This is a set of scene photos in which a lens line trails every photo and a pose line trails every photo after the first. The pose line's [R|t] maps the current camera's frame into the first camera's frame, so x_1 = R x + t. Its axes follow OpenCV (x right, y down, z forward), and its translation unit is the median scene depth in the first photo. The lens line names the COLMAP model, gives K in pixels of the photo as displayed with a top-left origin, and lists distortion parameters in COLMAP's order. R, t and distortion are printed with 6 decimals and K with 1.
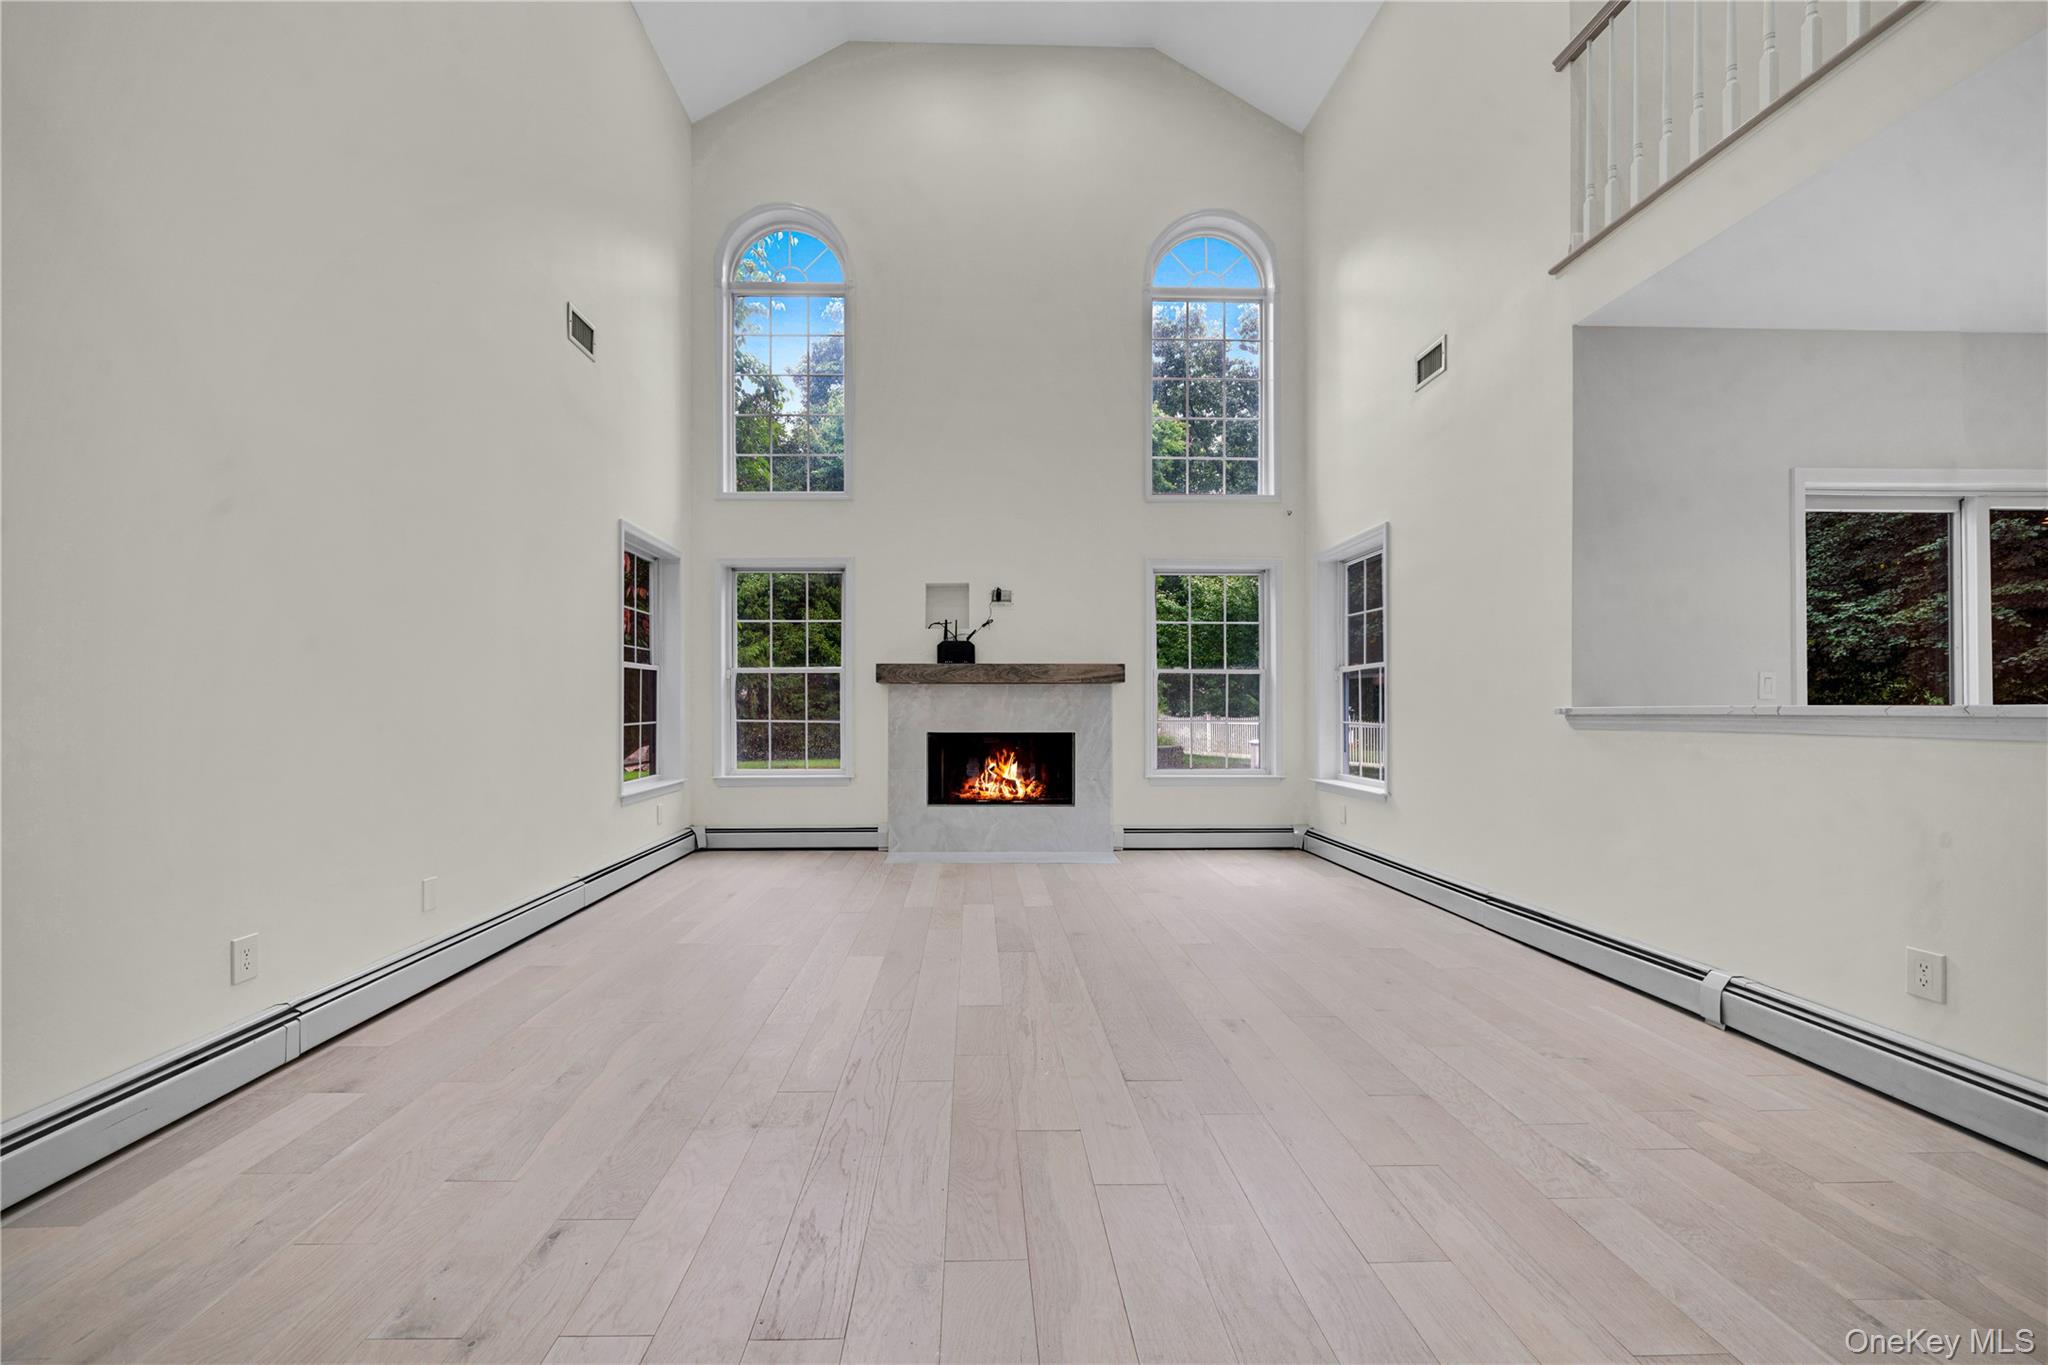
lens RADIAL K [[813.1, 0, 986.5], [0, 813.1, 705.8], [0, 0, 1]] dist [-0.008677, 0.000078]
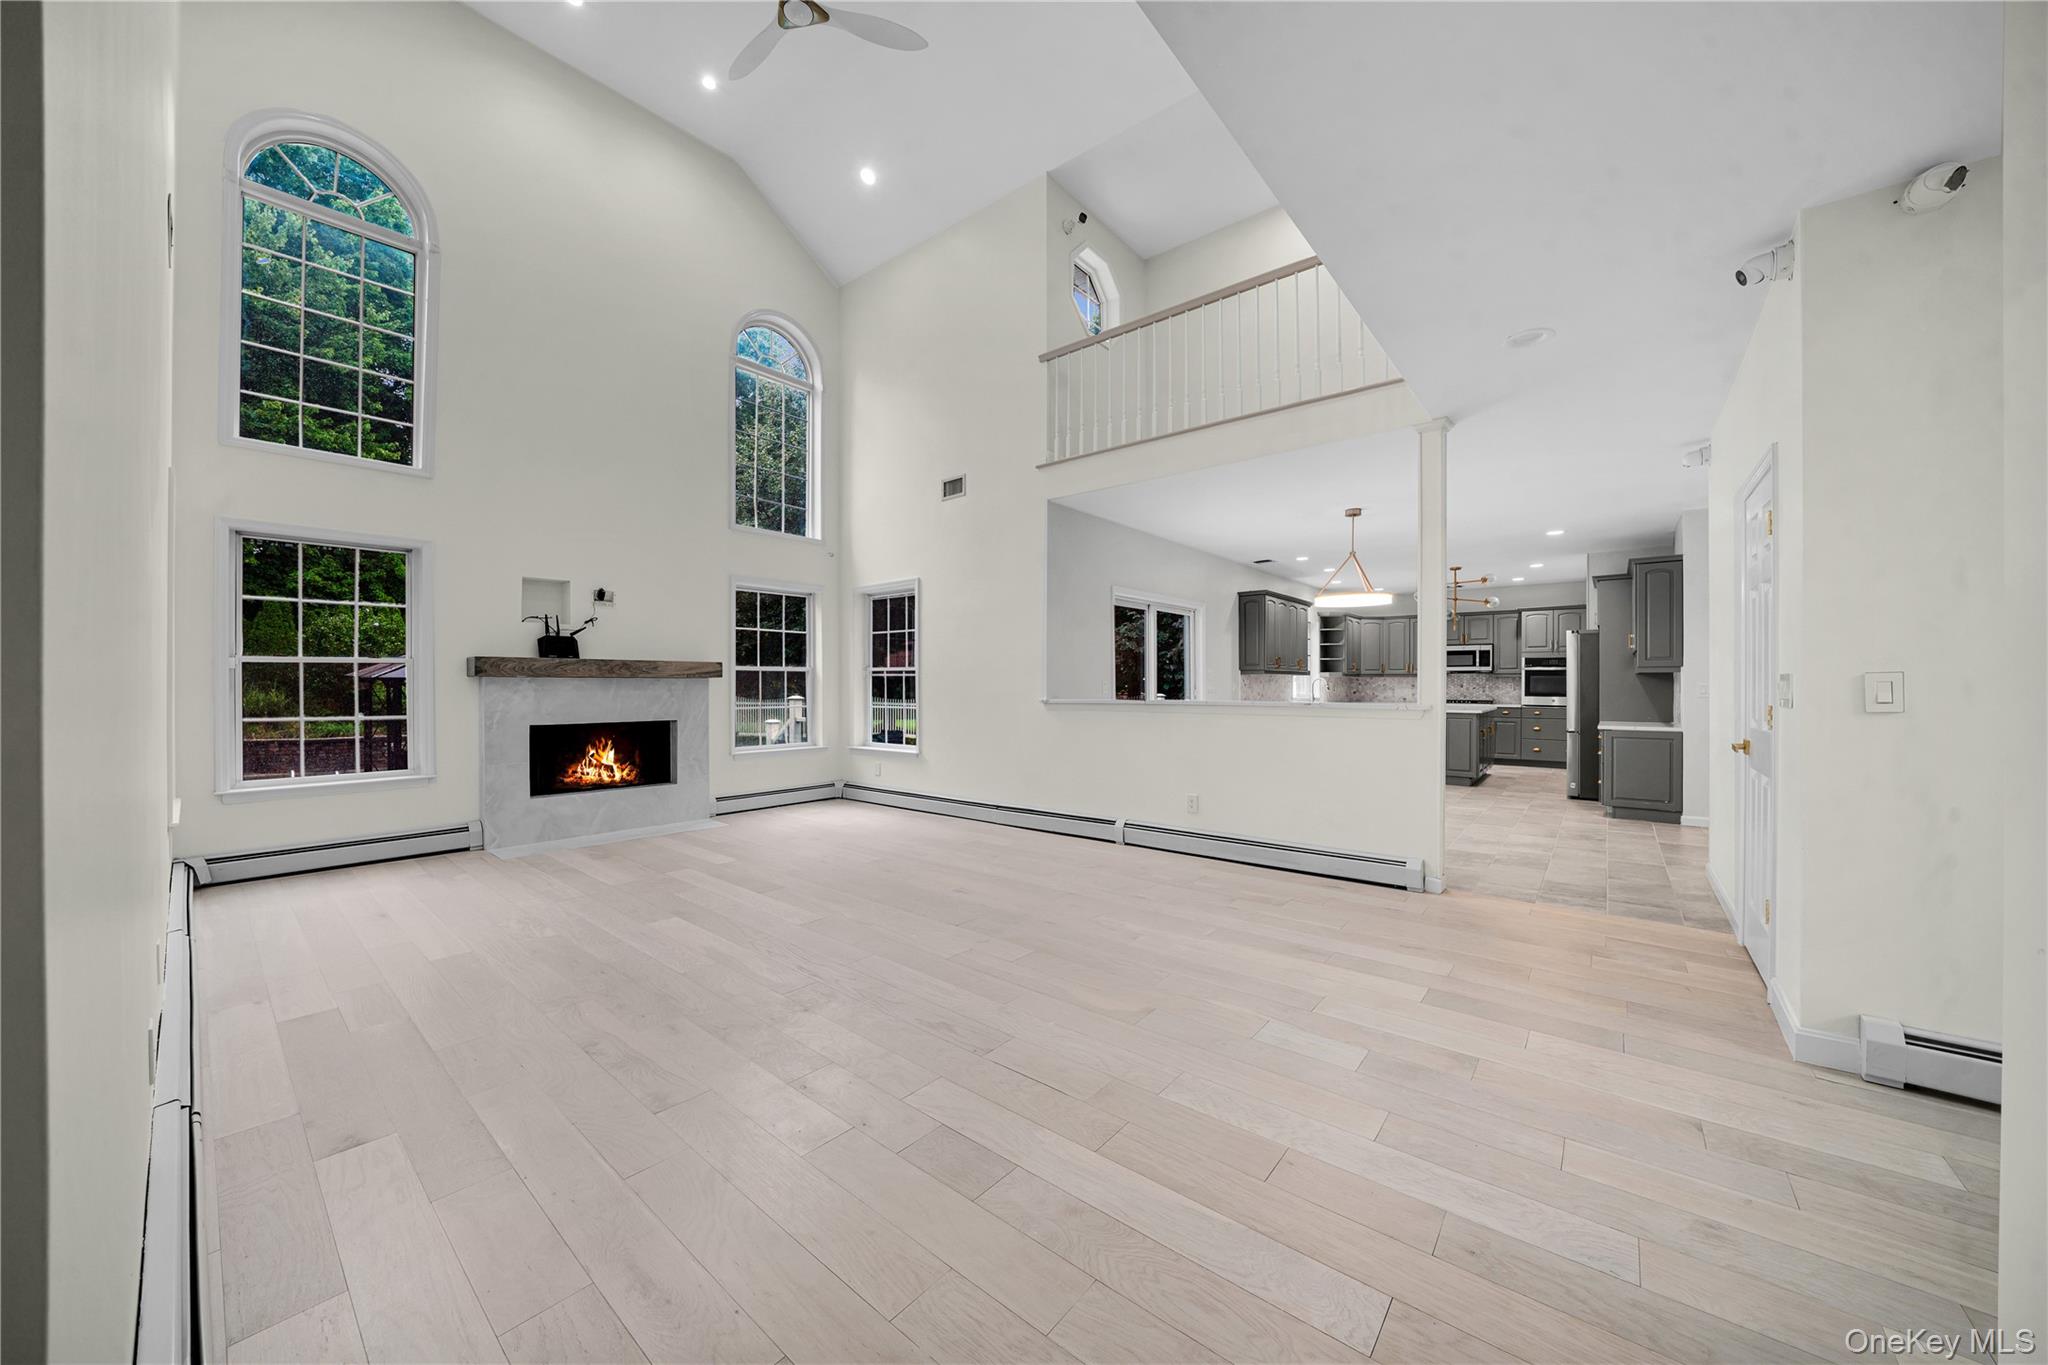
lens RADIAL K [[717.5, 0, 1011.9], [0, 717.5, 689.1], [0, 0, 1]] dist [-0.016839, 0.000177]
pose [[0.660509, -0.005209, 0.750800, -0.341647], [-0.000545, 0.999972, 0.007418, -0.019154], [-0.750818, -0.005309, 0.660488, -0.033949]]
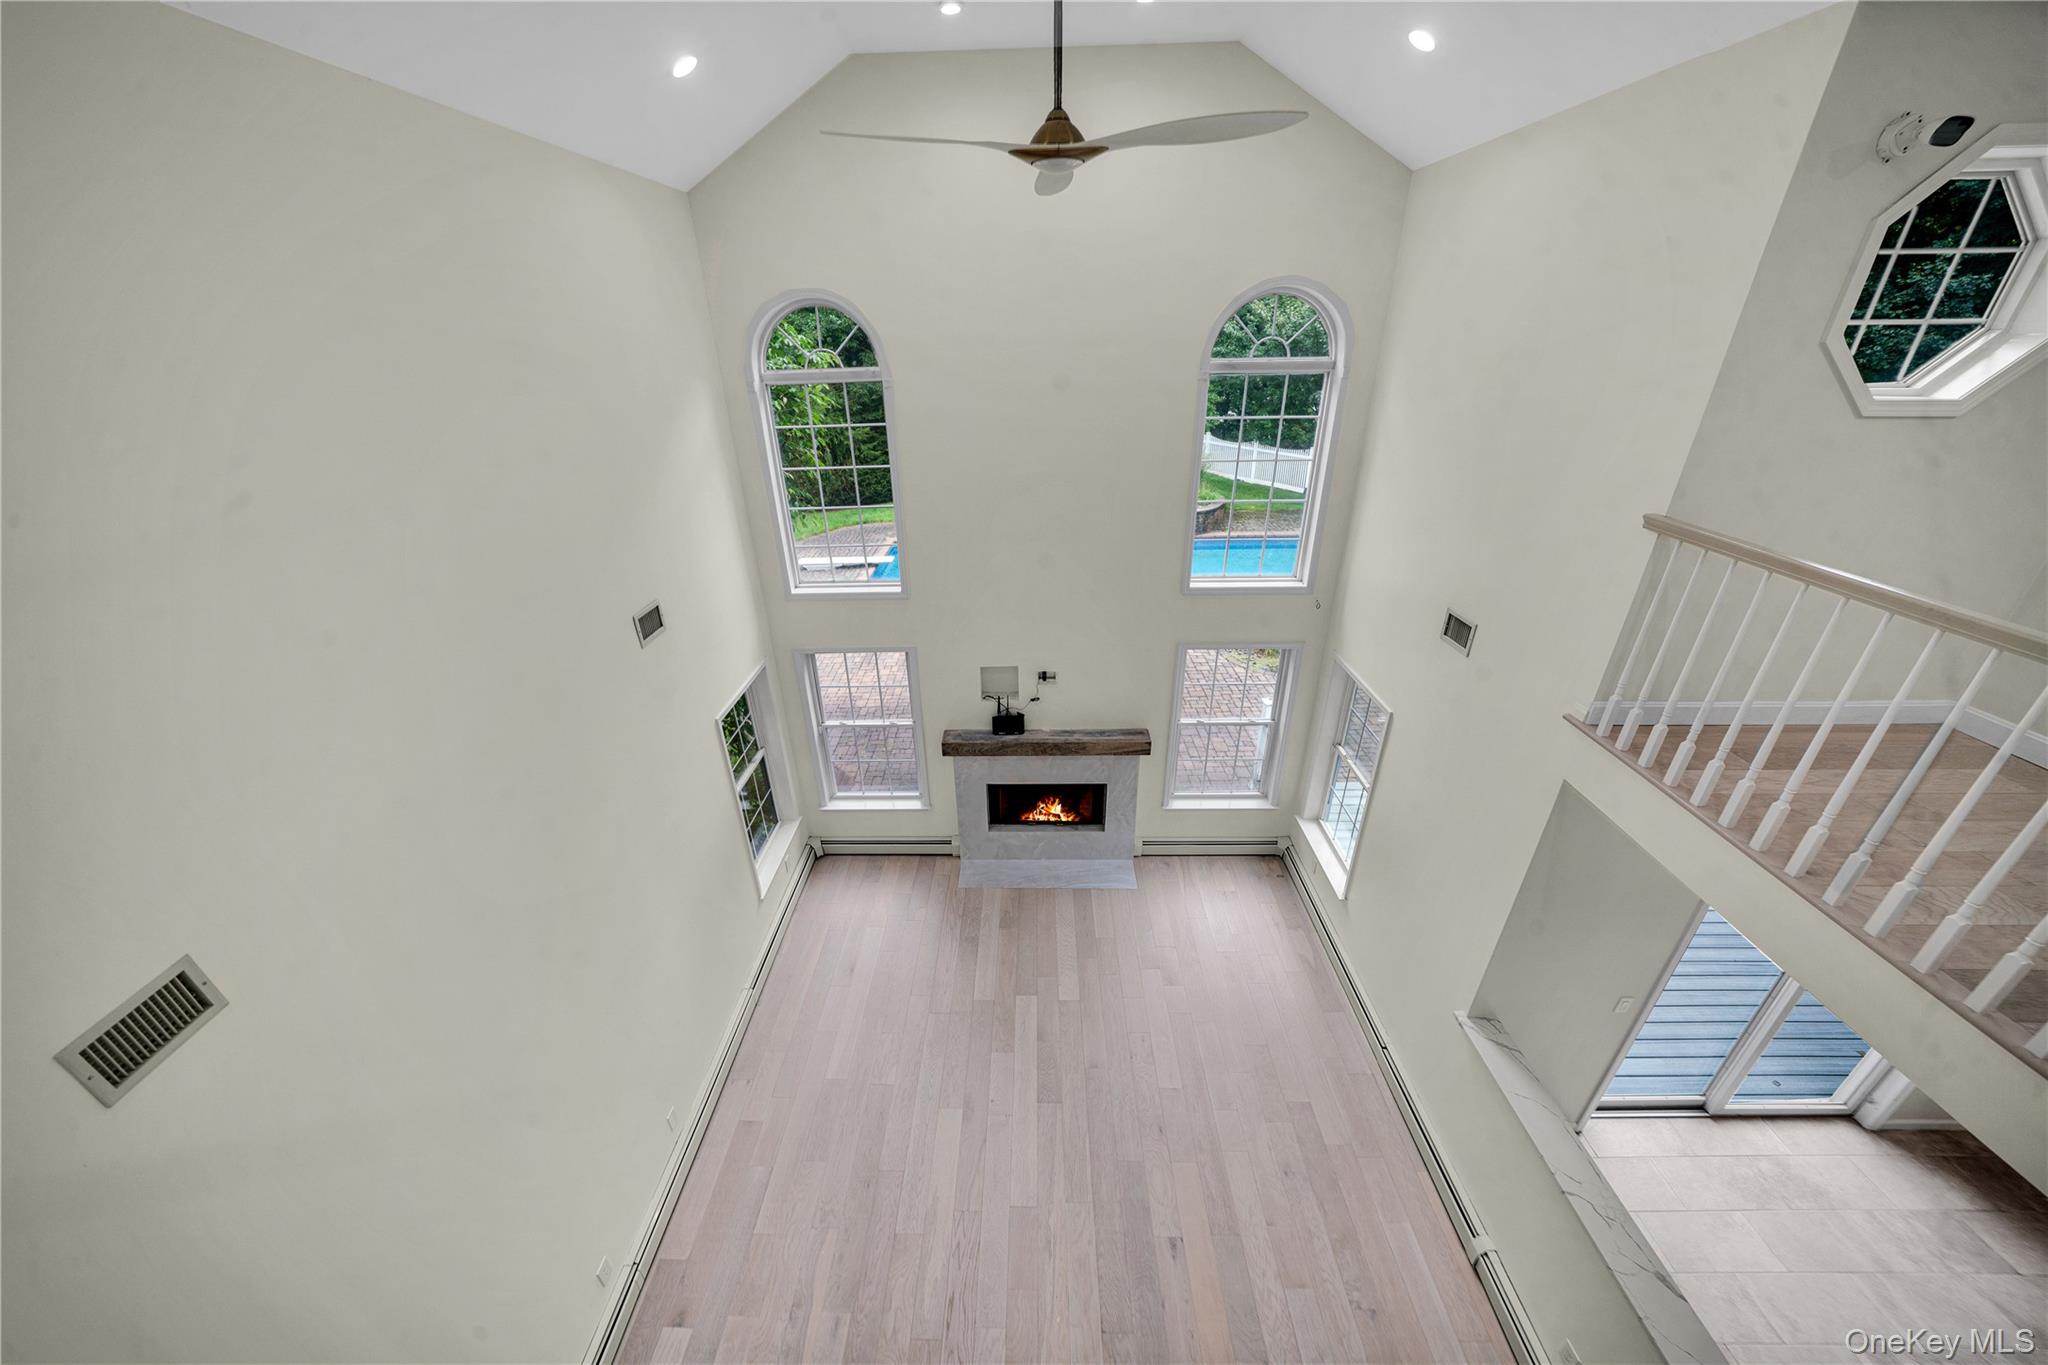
lens RADIAL K [[717.5, 0, 1011.9], [0, 717.5, 689.1], [0, 0, 1]] dist [-0.016839, 0.000177]
pose [[0.998668, -0.002052, -0.051553, 0.021964], [0.025295, 0.890347, 0.454580, -0.589471], [0.044967, -0.455279, 0.889213, 0.096568]]
